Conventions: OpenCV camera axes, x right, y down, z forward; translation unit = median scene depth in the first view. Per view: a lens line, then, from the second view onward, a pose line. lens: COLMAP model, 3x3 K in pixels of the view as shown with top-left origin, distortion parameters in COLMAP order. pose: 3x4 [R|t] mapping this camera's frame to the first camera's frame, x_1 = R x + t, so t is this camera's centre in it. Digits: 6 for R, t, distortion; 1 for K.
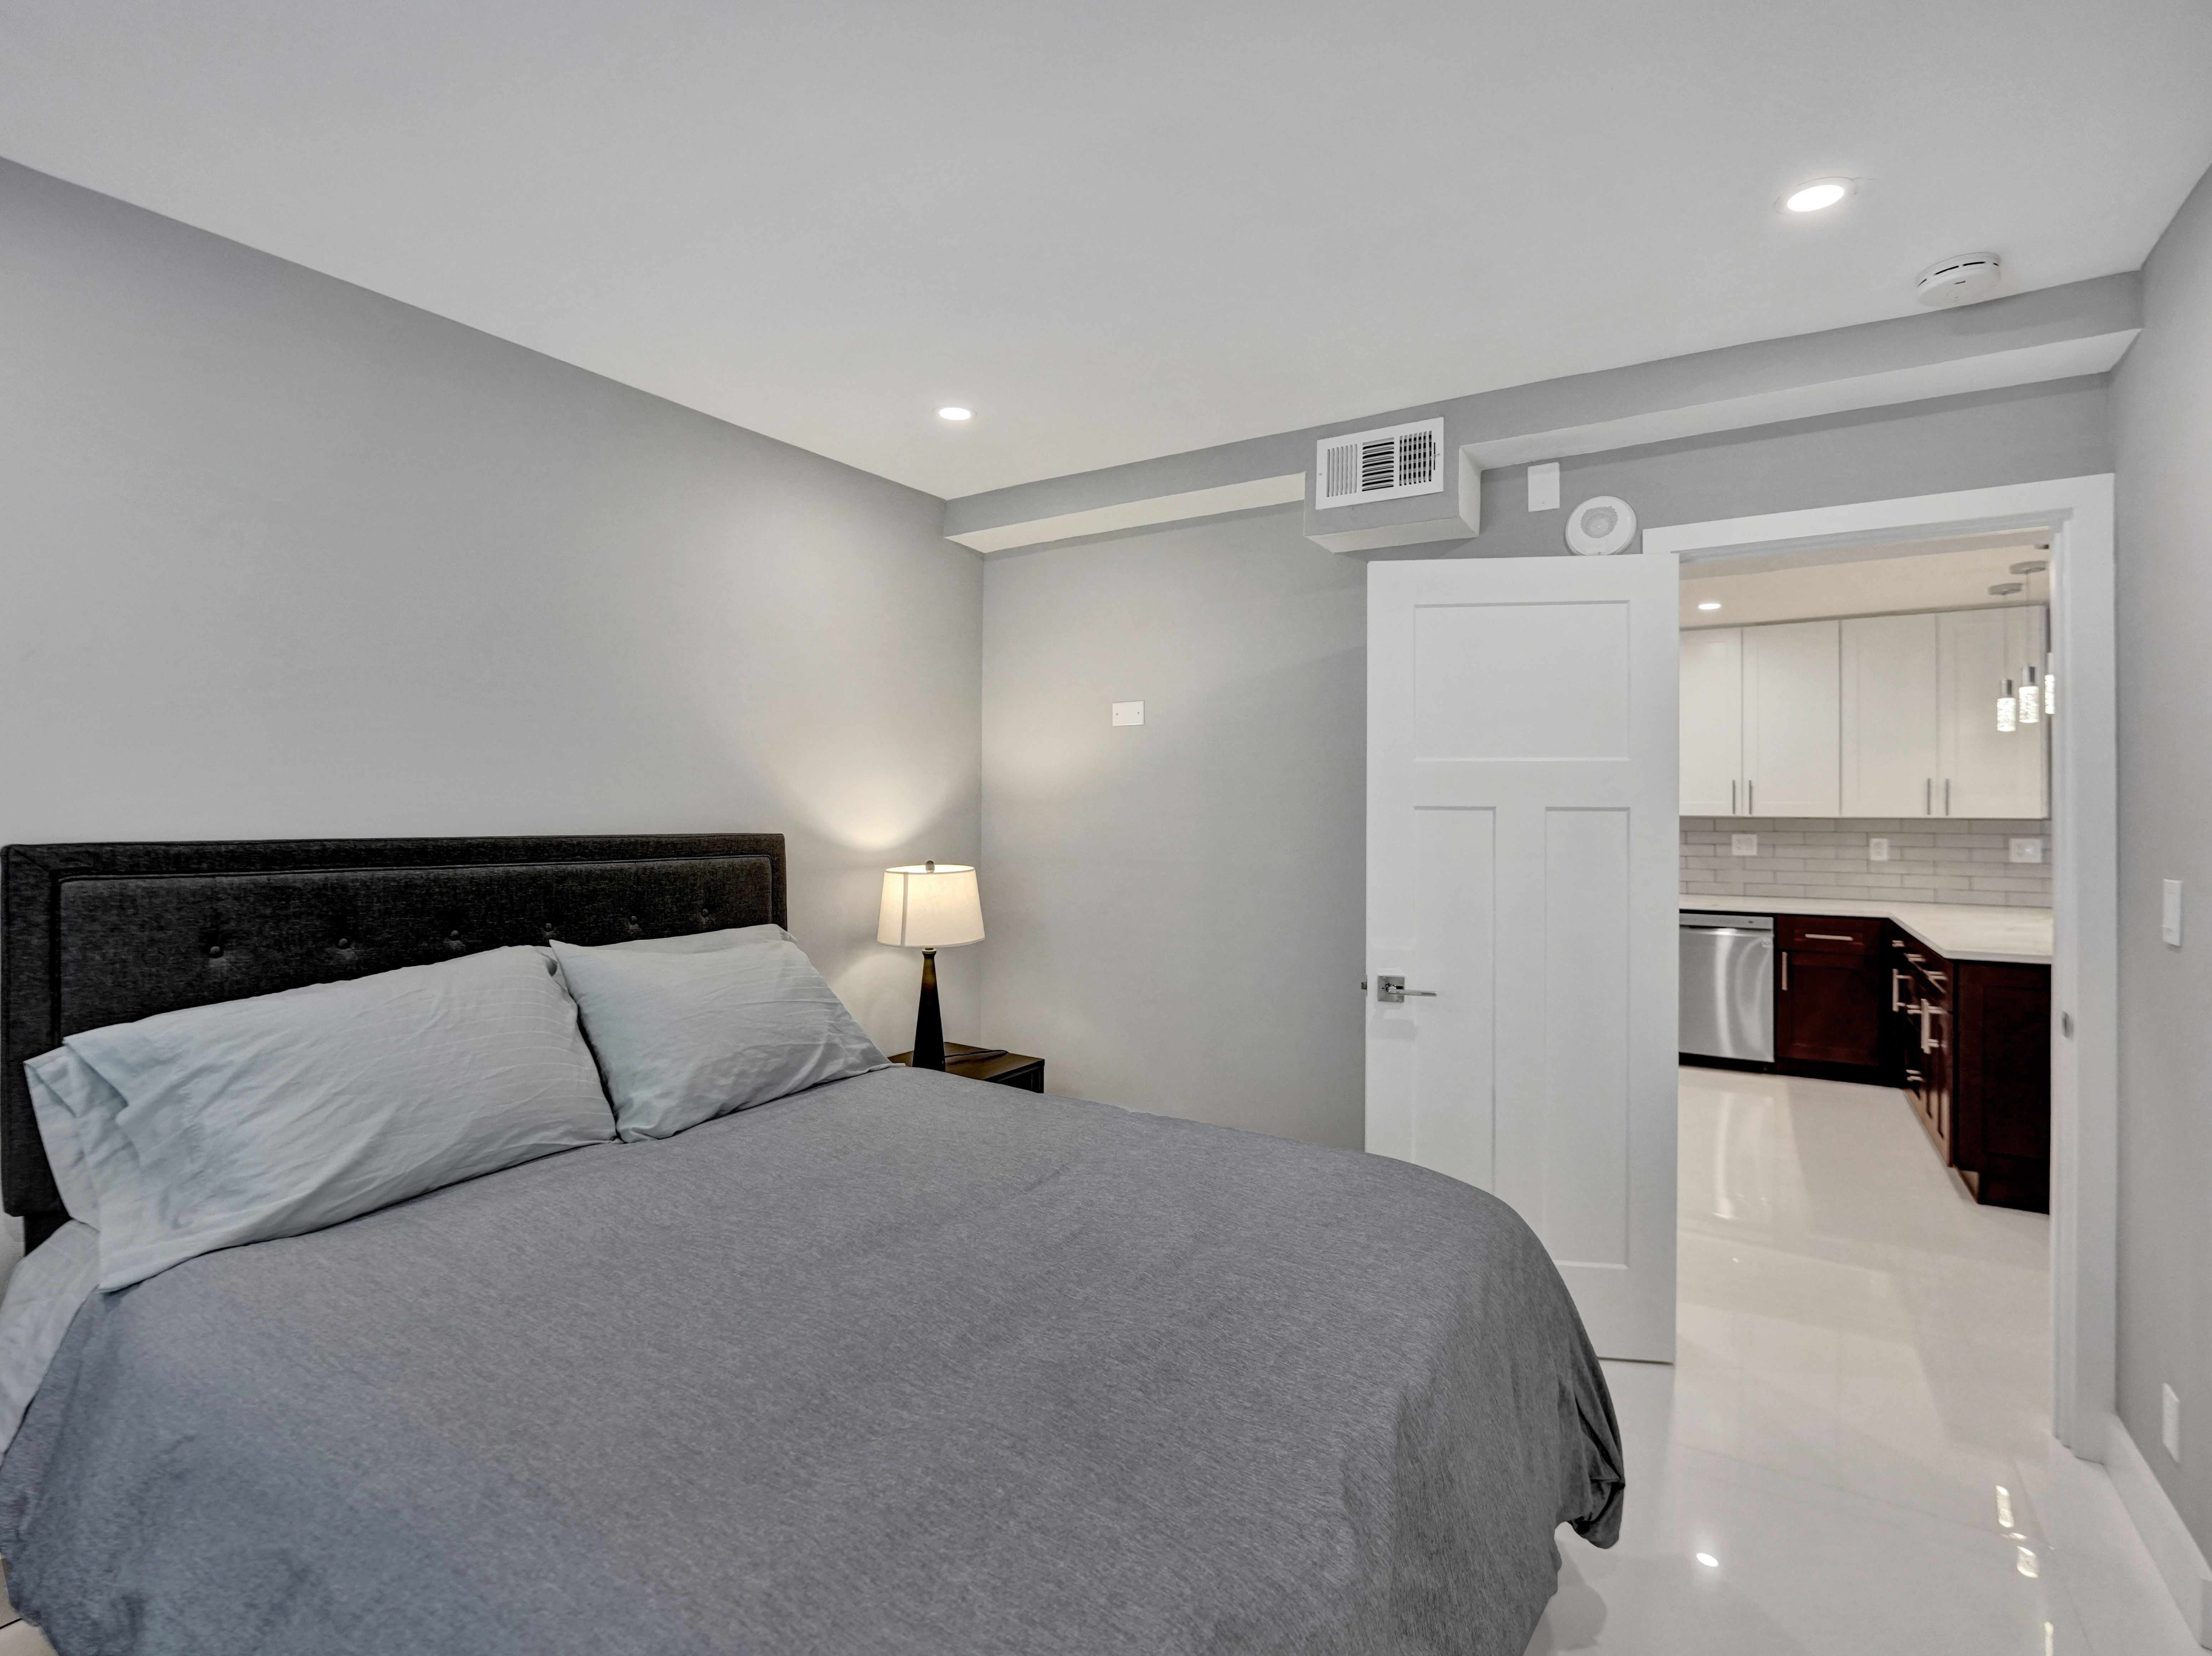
lens RADIAL K [[1028.7, 0, 1103.5], [0, 1028.7, 797.1], [0, 0, 1]] dist [-0.022752, -0.000452]
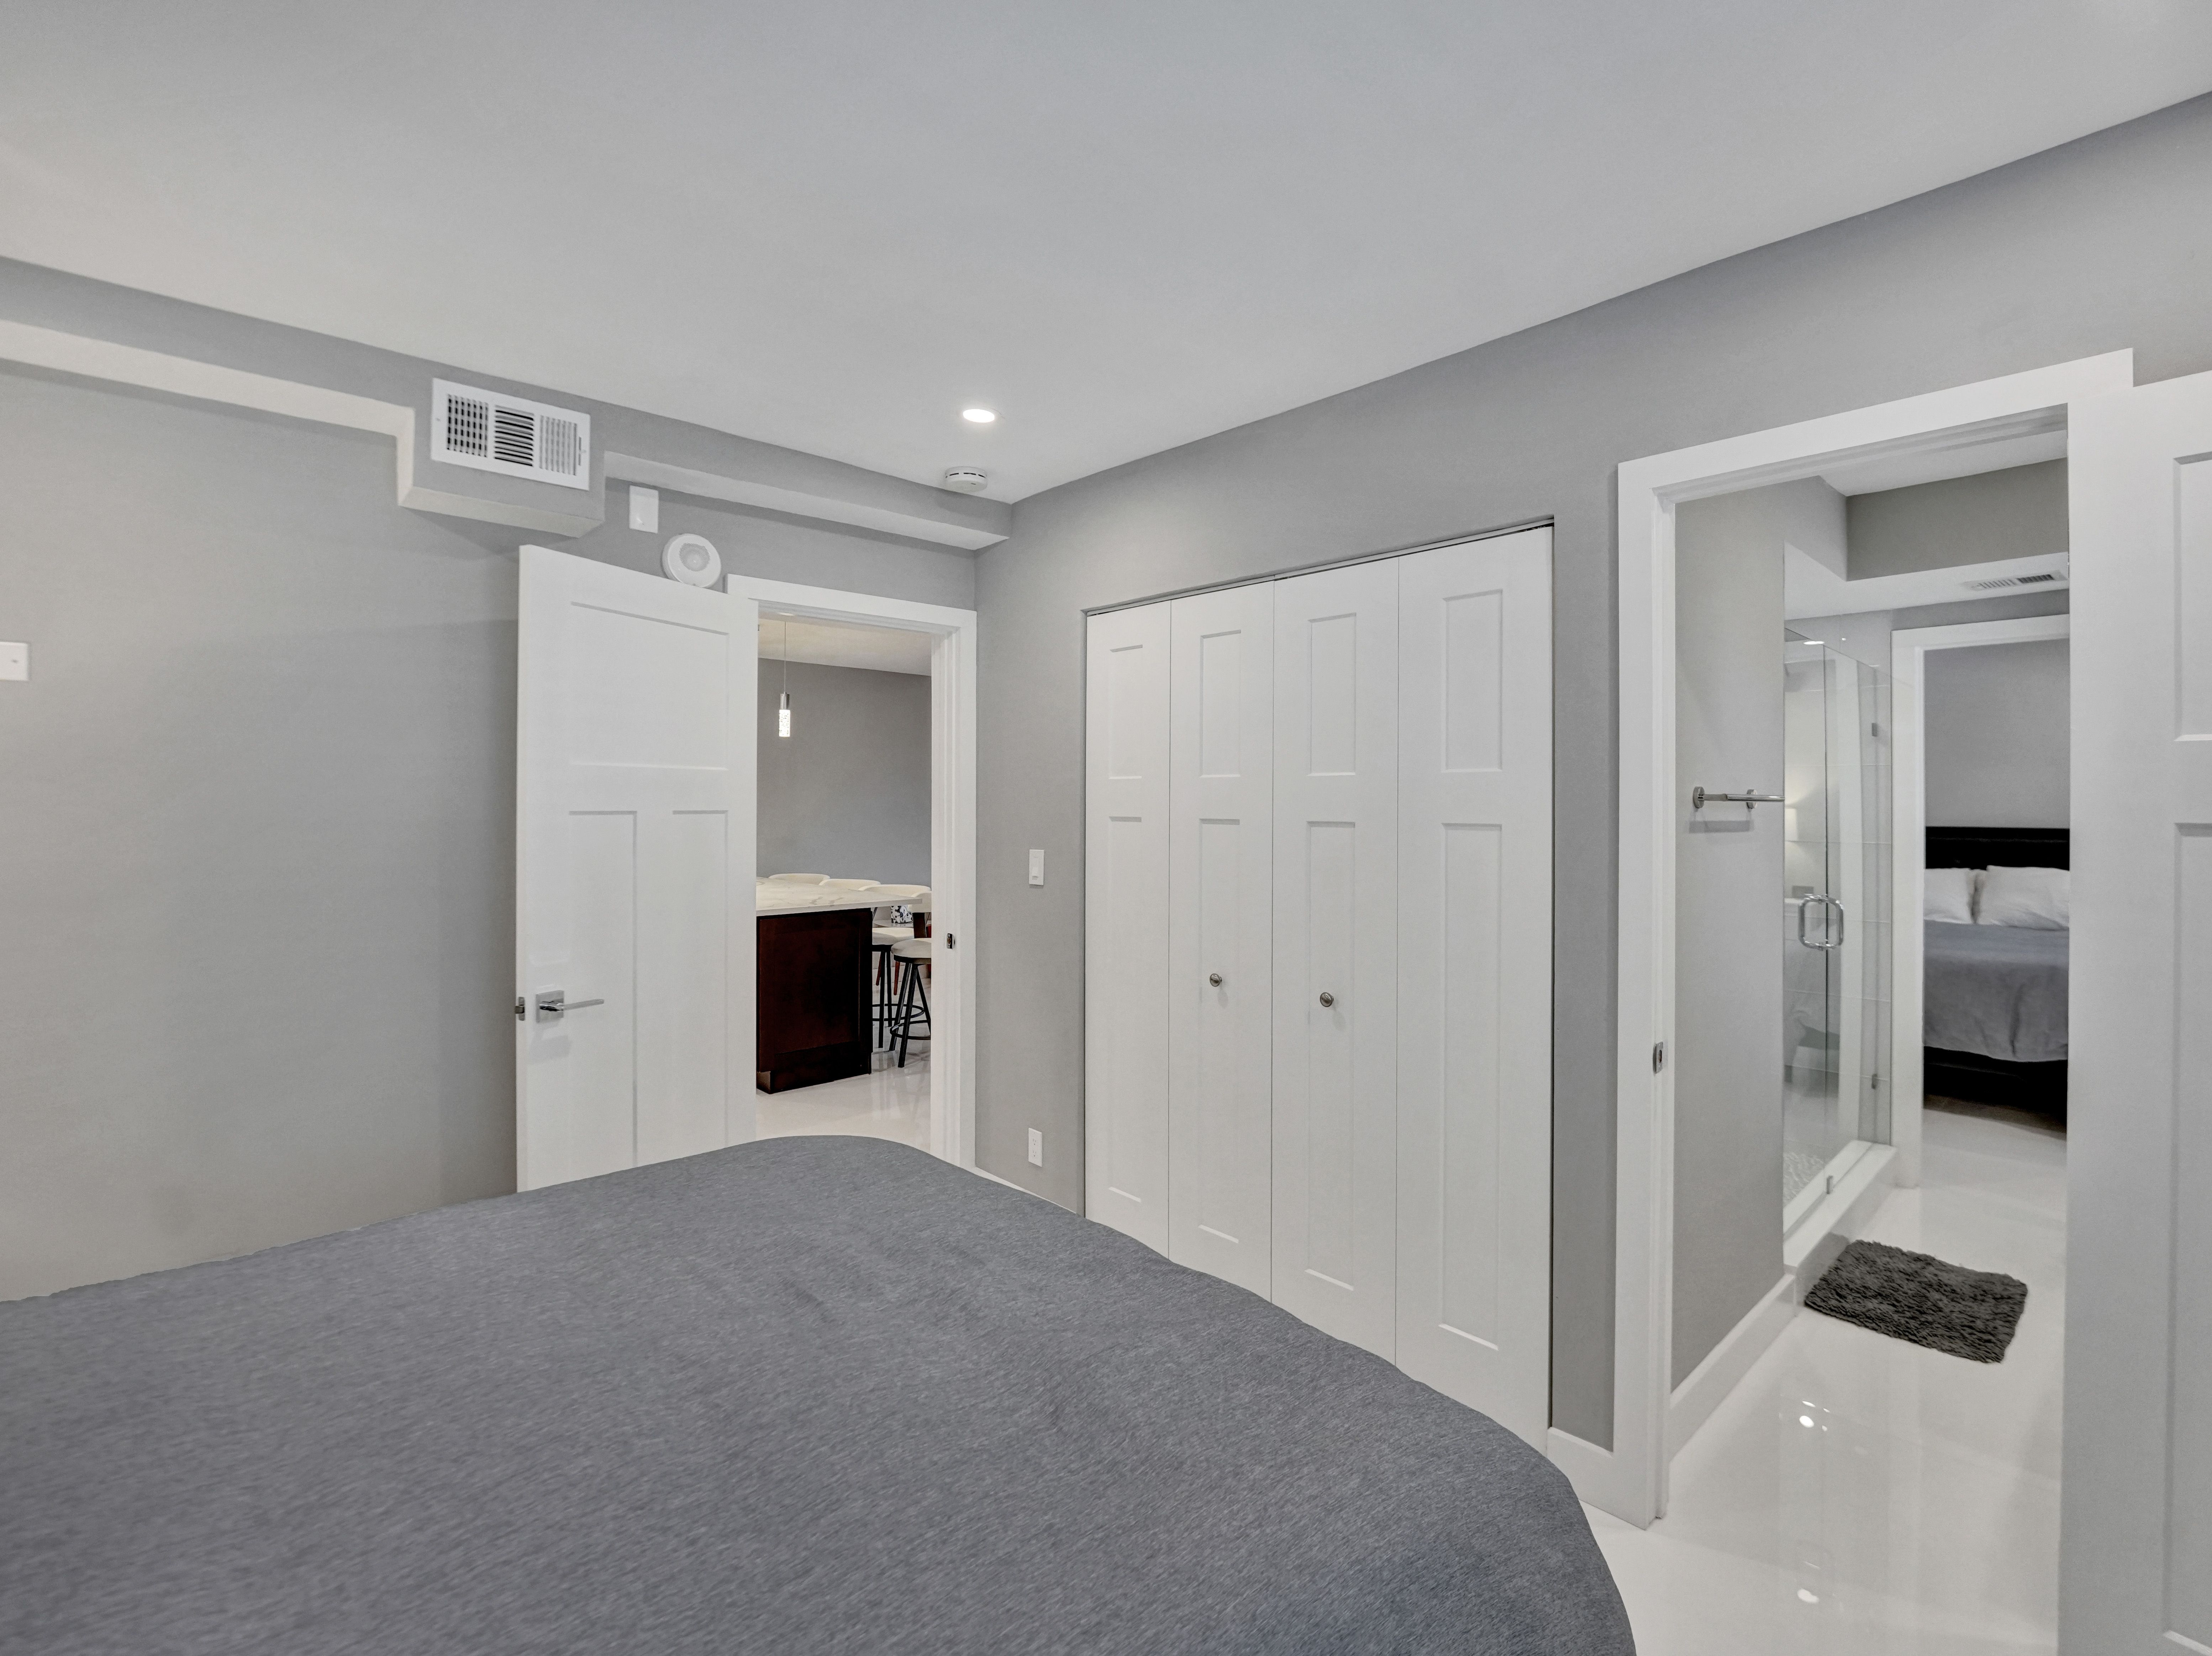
lens RADIAL K [[1028.8, 0, 1103.5], [0, 1028.8, 797.1], [0, 0, 1]] dist [-0.022752, -0.000452]
pose [[0.260432, -0.000277, 0.965492, -0.530030], [-0.015476, 0.999870, 0.004461, -0.018311], [-0.965368, -0.016104, 0.260394, 0.288624]]
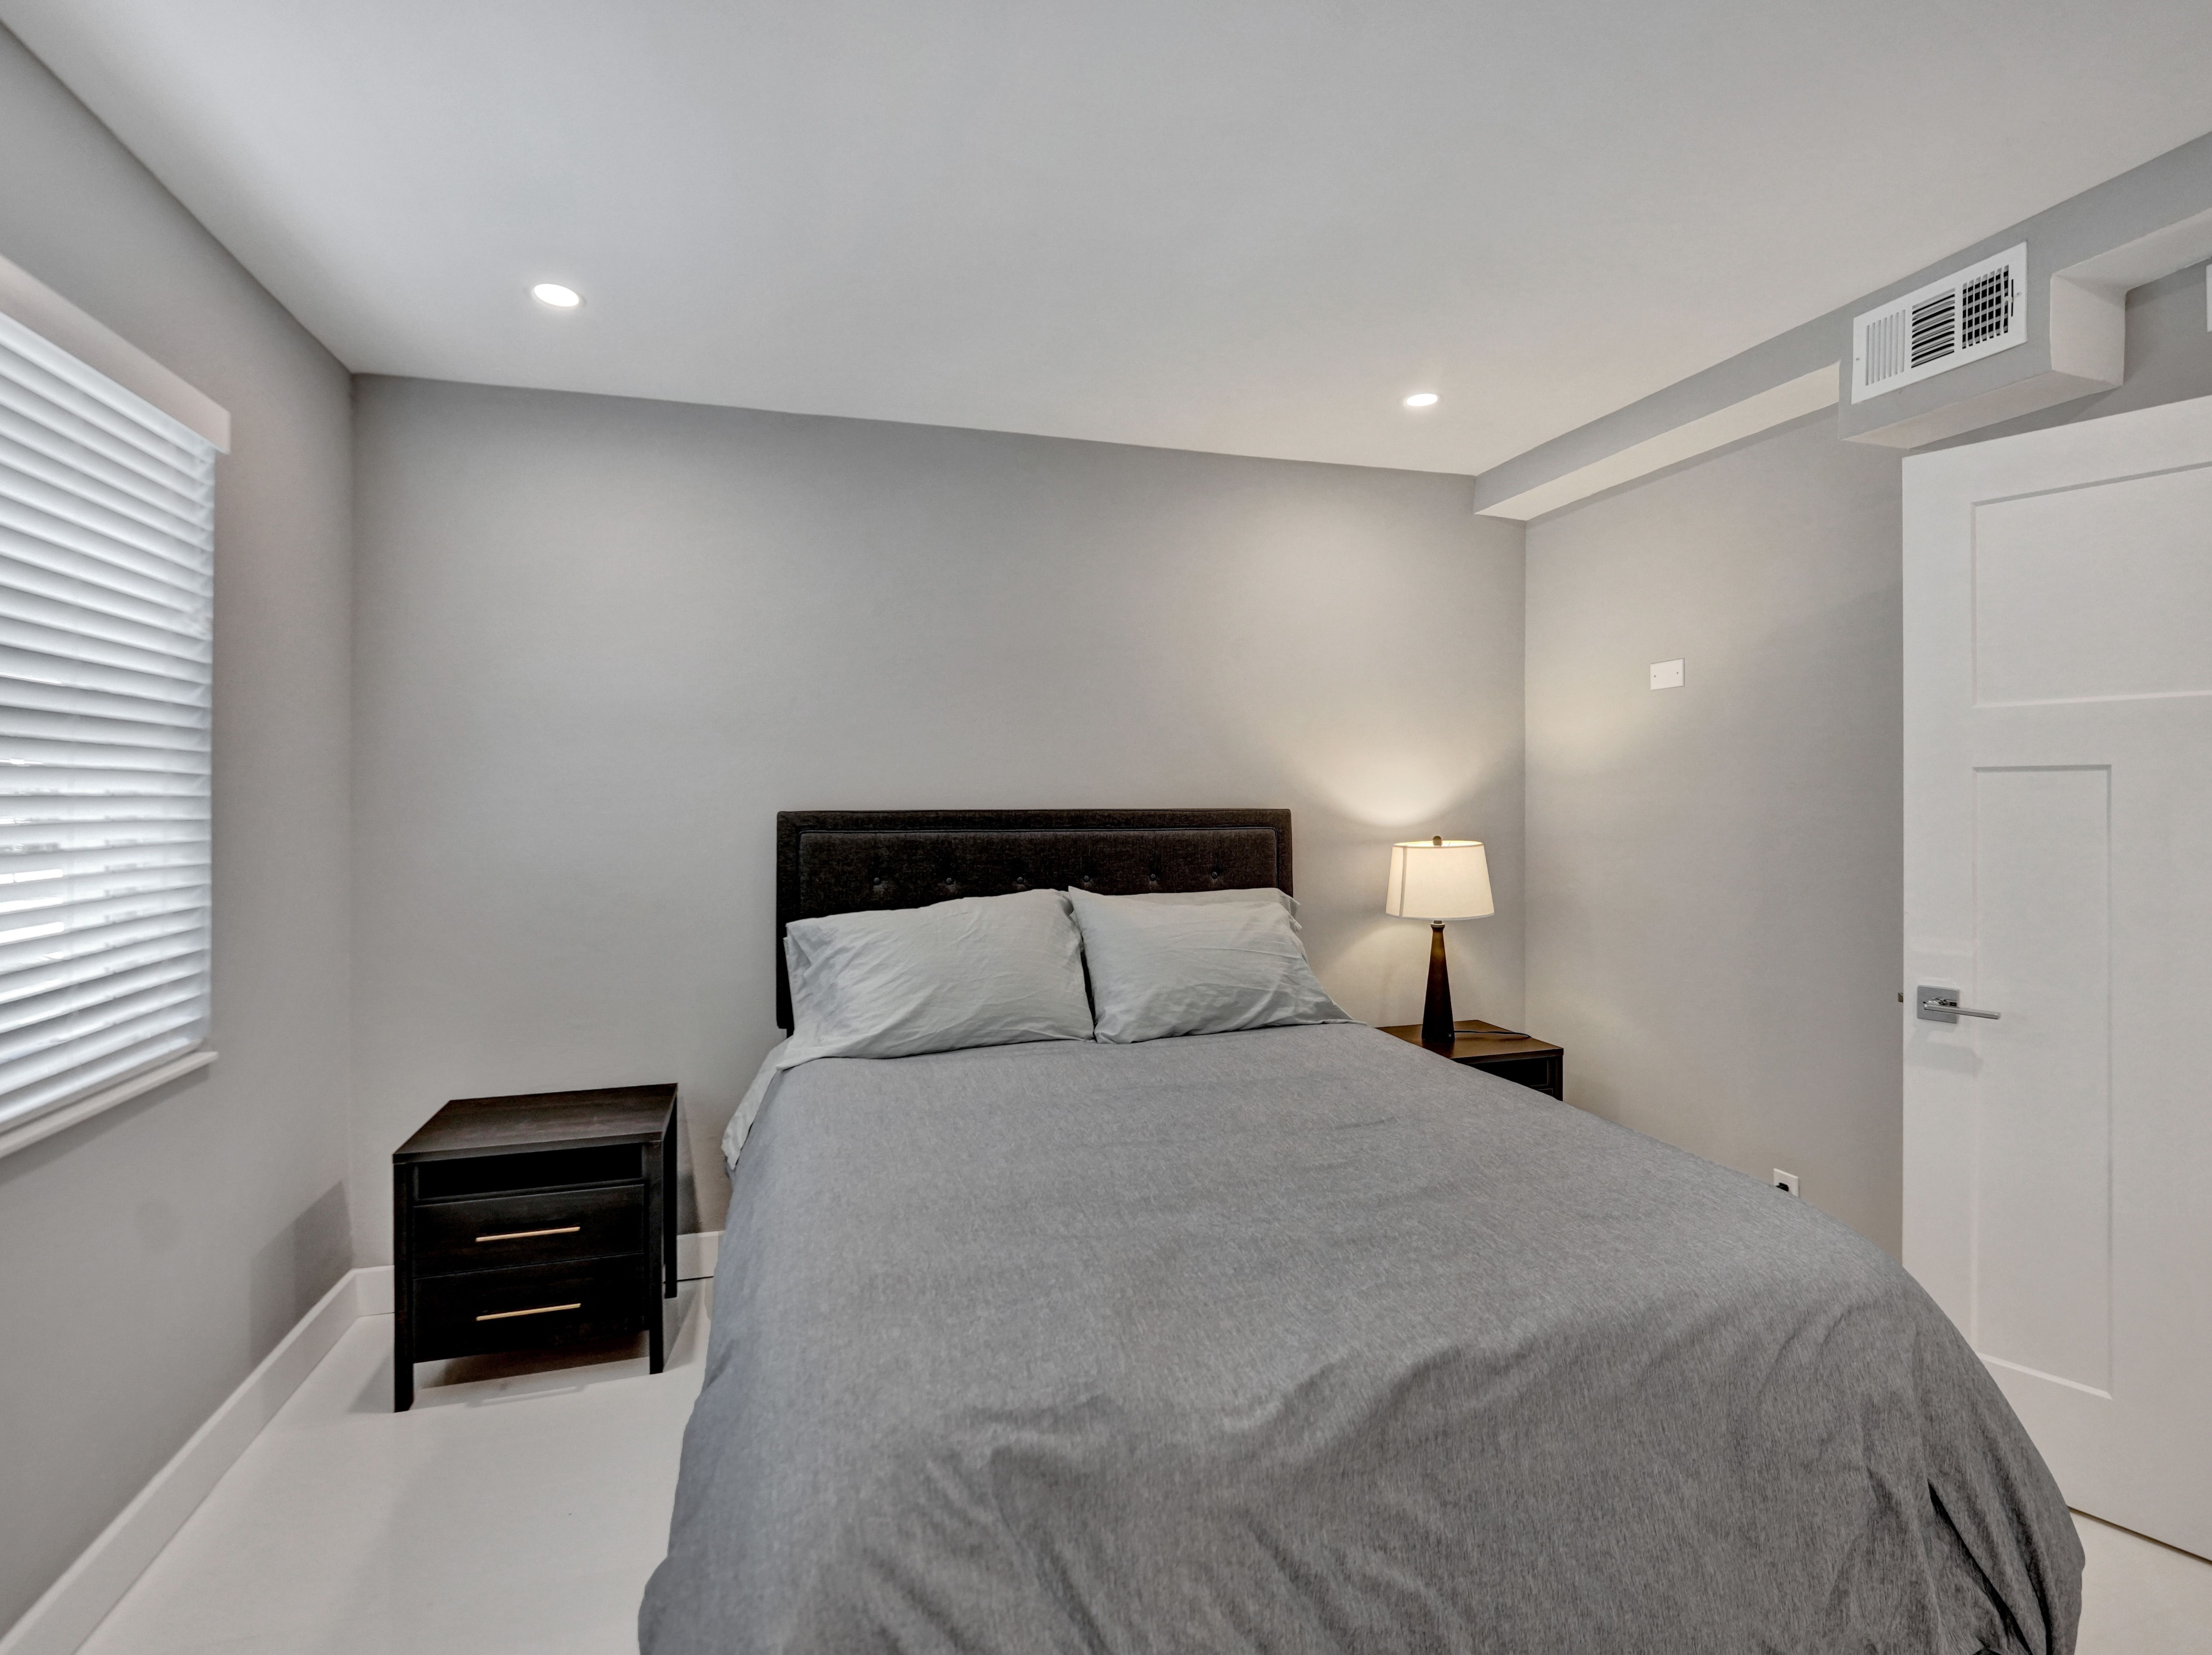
lens RADIAL K [[1029.0, 0, 1103.5], [0, 1029.0, 796.6], [0, 0, 1]] dist [-0.022752, -0.000452]
pose [[0.766257, -0.010233, -0.642453, 0.310903], [0.017011, 0.999846, 0.004363, 0.016958], [0.642310, -0.014272, 0.766312, 0.009702]]
